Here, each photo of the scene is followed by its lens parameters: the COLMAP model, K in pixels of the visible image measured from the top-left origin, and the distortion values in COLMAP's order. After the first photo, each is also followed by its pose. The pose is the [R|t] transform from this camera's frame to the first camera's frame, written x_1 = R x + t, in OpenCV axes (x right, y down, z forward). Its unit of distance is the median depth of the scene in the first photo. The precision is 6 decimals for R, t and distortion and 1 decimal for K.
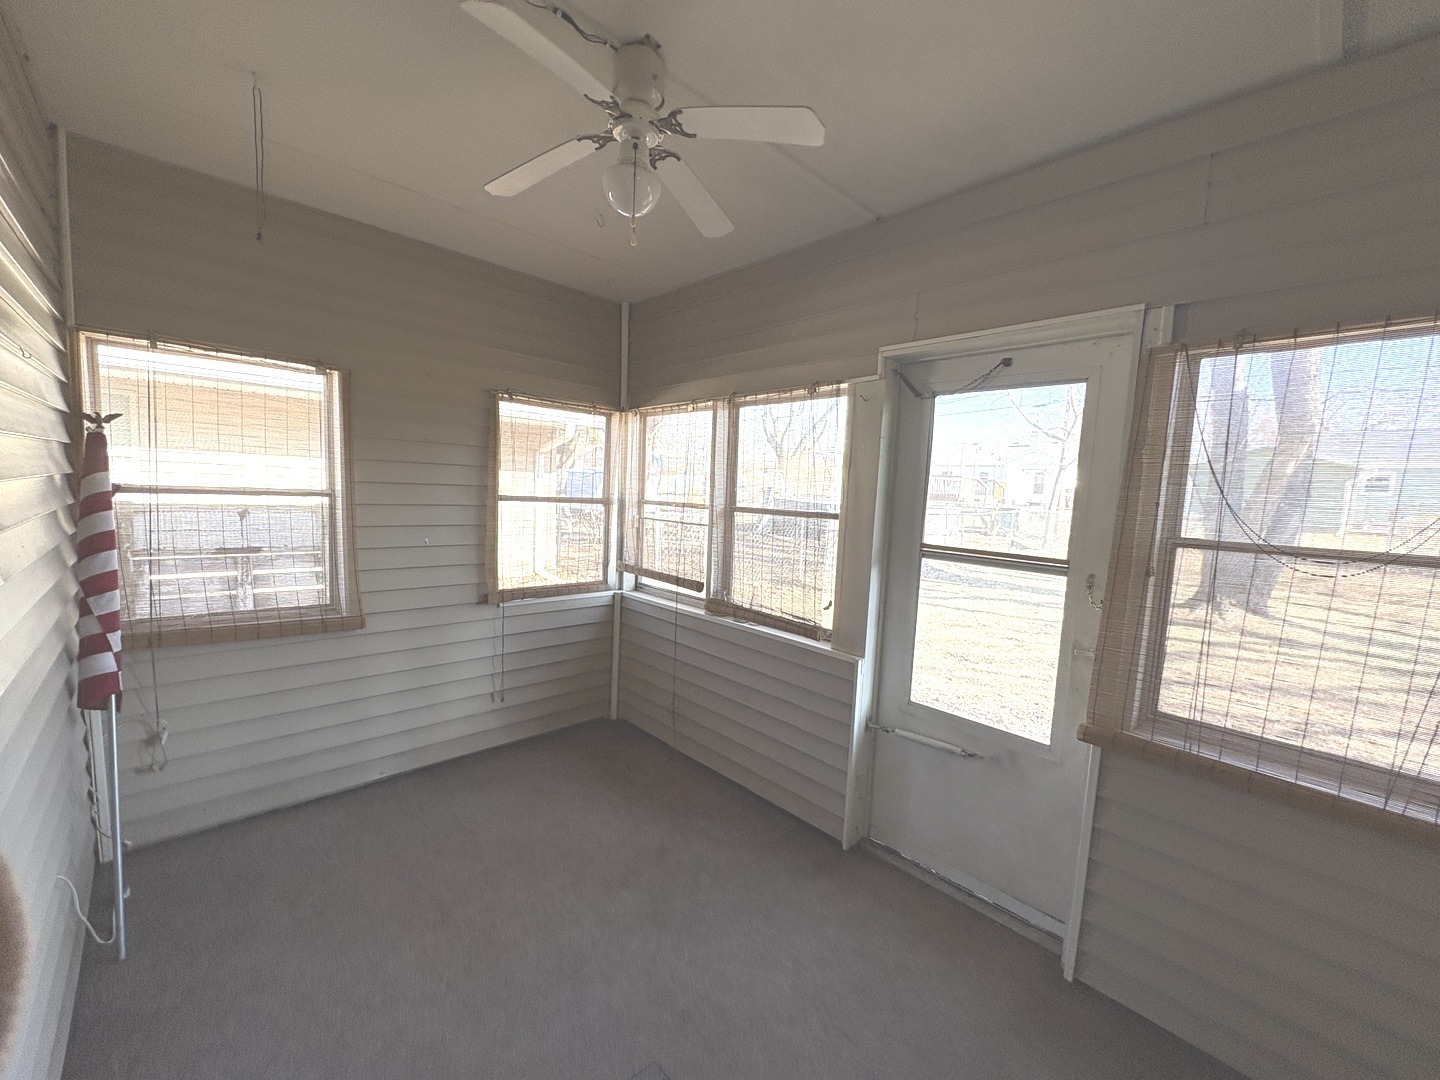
lens RADIAL K [[582.8, 0, 715.1], [0, 582.8, 541.6], [0, 0, 1]] dist [-0.001874, 0.000756]
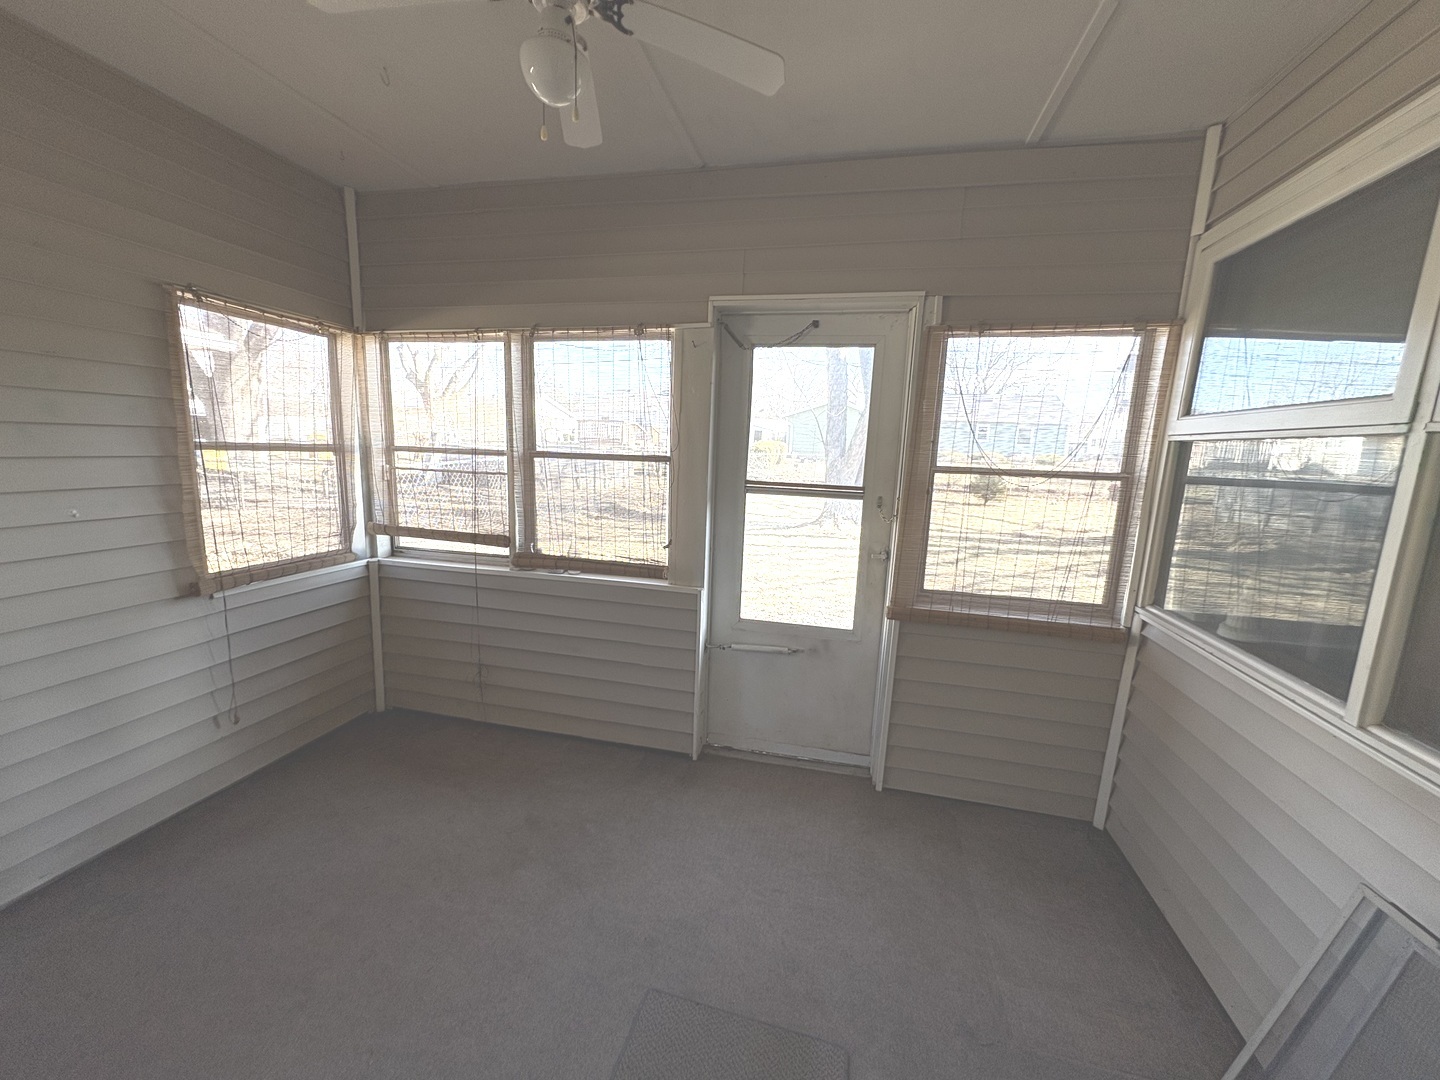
lens RADIAL K [[582.8, 0, 711.3], [0, 582.8, 541.6], [0, 0, 1]] dist [-0.001874, 0.000756]
pose [[0.827188, -0.104119, 0.552195, -0.269323], [0.052188, 0.992671, 0.108995, -0.004133], [-0.559496, -0.061341, 0.826560, 0.072797]]
